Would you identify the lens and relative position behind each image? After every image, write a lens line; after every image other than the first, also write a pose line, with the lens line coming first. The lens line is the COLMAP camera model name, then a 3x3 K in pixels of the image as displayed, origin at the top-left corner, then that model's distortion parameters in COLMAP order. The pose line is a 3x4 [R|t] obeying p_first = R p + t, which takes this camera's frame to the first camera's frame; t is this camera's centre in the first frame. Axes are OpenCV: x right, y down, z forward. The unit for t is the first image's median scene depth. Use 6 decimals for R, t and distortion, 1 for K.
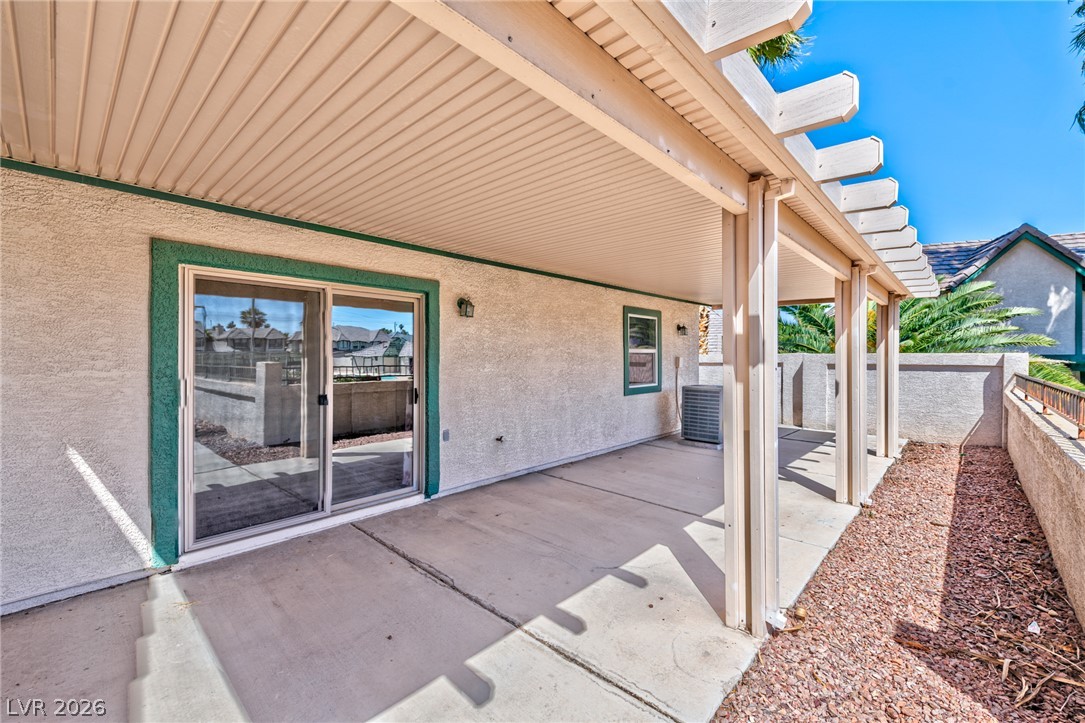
lens RADIAL K [[433.6, 0, 550.8], [0, 433.6, 354.6], [0, 0, 1]] dist [0.006902, -0.001324]
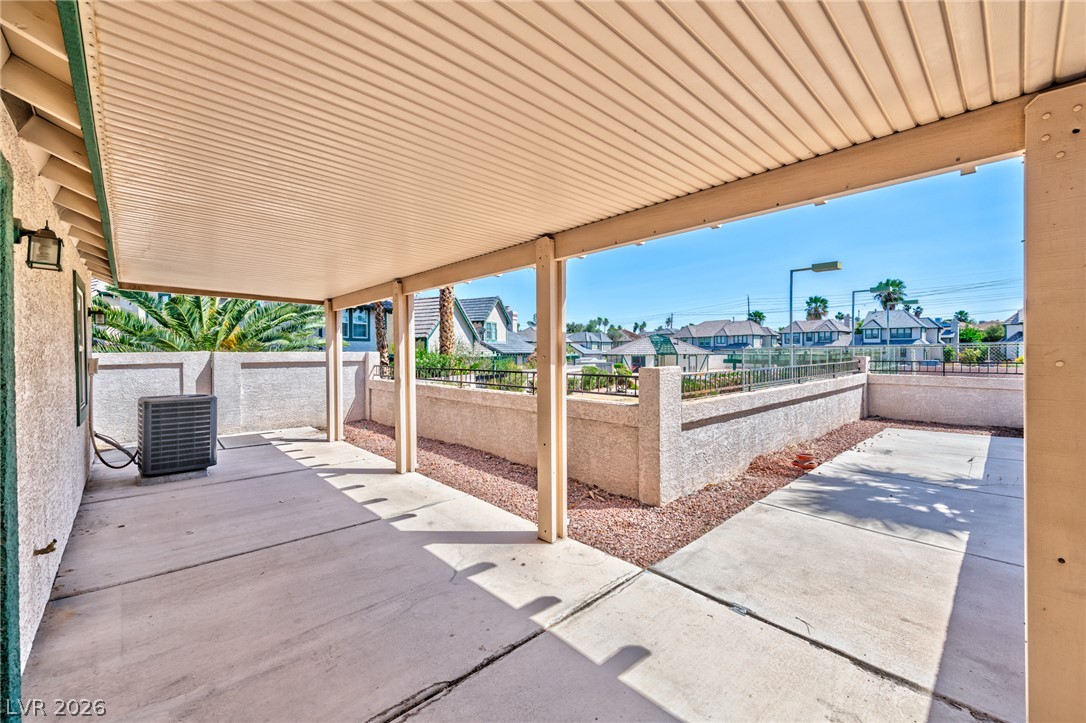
lens RADIAL K [[434.0, 0, 551.3], [0, 434.0, 355.7], [0, 0, 1]] dist [0.006902, -0.001324]
pose [[0.098128, -0.013161, 0.995087, -0.872314], [0.002184, 0.999913, 0.013009, -0.030472], [-0.995171, 0.000897, 0.098148, 0.704070]]
